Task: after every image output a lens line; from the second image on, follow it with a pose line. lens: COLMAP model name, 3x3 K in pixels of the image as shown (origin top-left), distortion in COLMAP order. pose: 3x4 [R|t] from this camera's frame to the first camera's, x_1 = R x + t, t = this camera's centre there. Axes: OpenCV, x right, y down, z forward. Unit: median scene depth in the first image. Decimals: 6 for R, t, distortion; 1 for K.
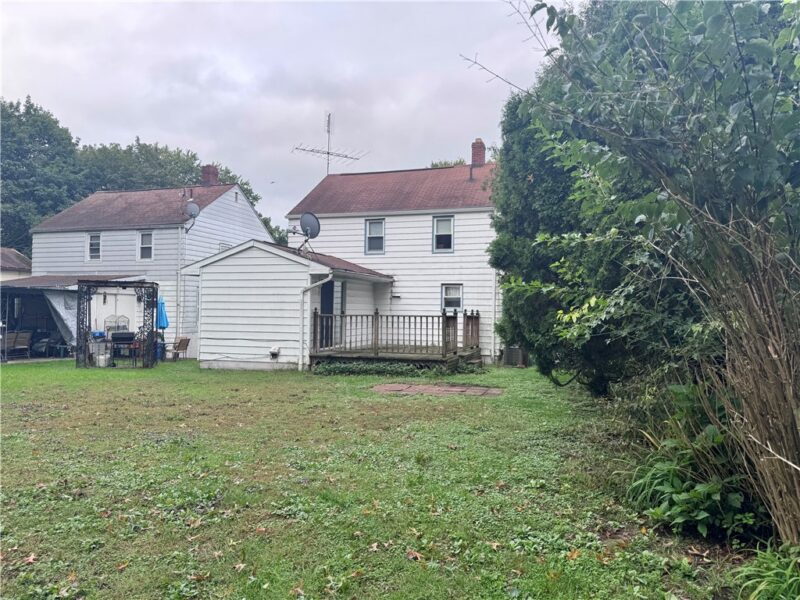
lens RADIAL K [[565.3, 0, 400.0], [0, 565.3, 300.0], [0, 0, 1]] dist [0.149566, -0.000709]
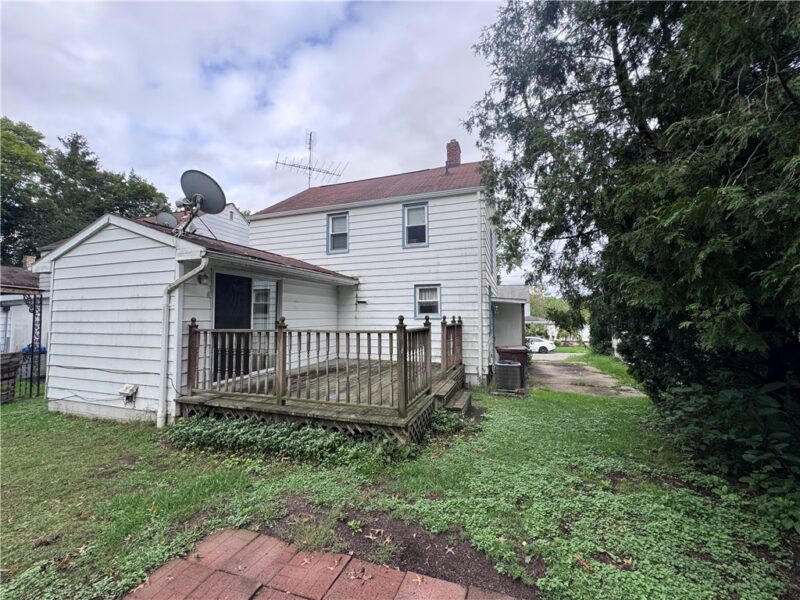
lens RADIAL K [[323.8, 0, 400.0], [0, 323.8, 300.0], [0, 0, 1]] dist [0.014784, 0.000038]
pose [[0.999611, -0.017048, -0.022084, 0.063808], [0.016365, 0.999393, -0.030762, 0.007254], [0.022595, 0.030388, 0.999283, 0.543714]]
